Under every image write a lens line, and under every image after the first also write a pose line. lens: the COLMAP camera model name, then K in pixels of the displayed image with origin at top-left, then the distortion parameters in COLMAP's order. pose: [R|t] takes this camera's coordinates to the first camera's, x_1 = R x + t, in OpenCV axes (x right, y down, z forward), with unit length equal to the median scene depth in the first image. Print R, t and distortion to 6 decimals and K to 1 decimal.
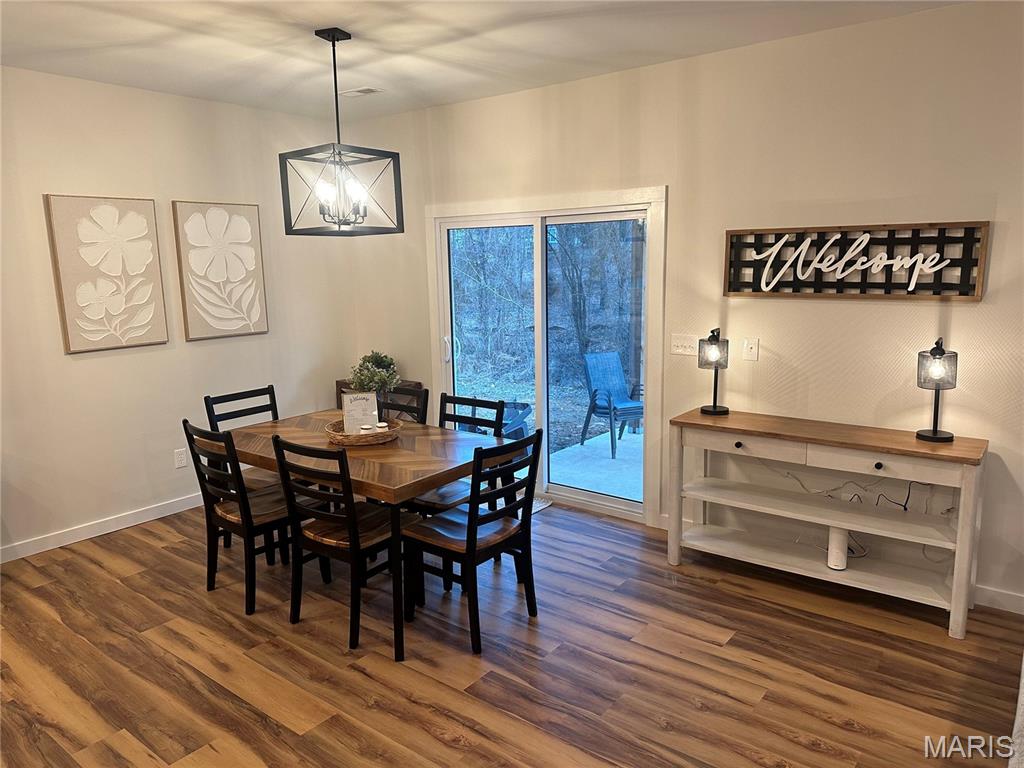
lens RADIAL K [[714.0, 0, 515.4], [0, 714.0, 382.6], [0, 0, 1]] dist [0.056711, -0.068078]
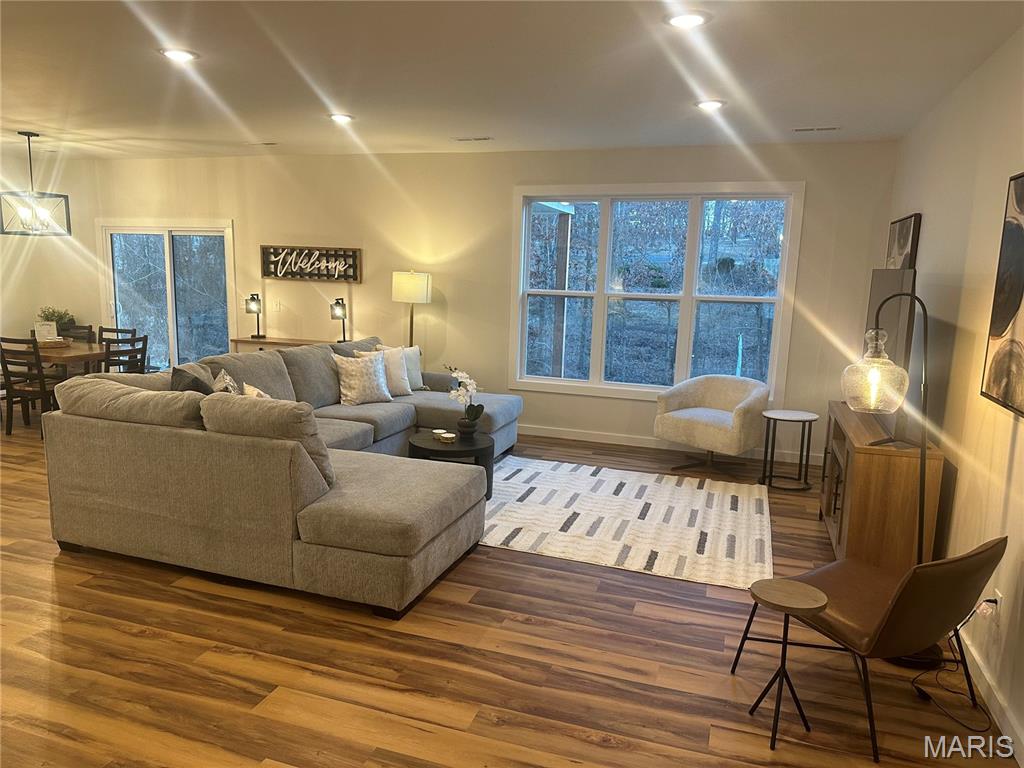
lens RADIAL K [[714.0, 0, 513.5], [0, 714.0, 392.0], [0, 0, 1]] dist [0.056711, -0.068078]
pose [[0.941945, -0.010758, 0.335596, 0.301055], [0.011576, 0.999933, -0.000437, 0.219724], [-0.335568, 0.004296, 0.942006, -1.197570]]
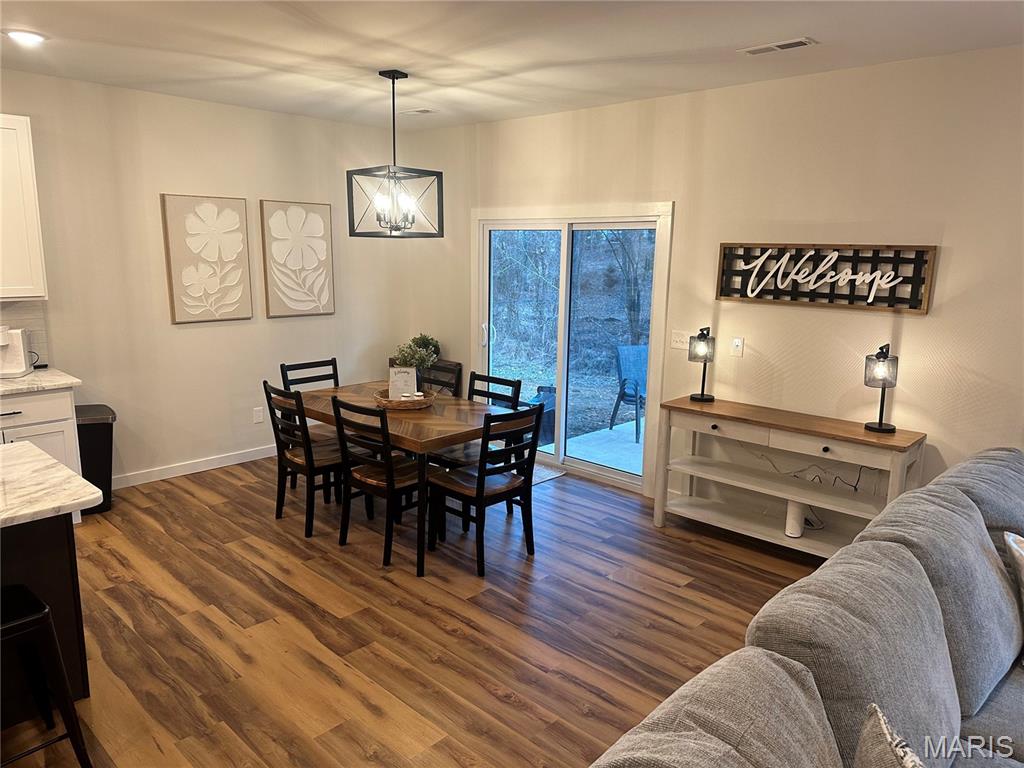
lens RADIAL K [[714.0, 0, 511.3], [0, 714.0, 389.4], [0, 0, 1]] dist [0.056711, -0.068078]
pose [[0.994422, 0.053723, -0.090772, 0.081657], [-0.051417, 0.998297, 0.027554, 0.009624], [0.092098, -0.022733, 0.995490, -0.202503]]
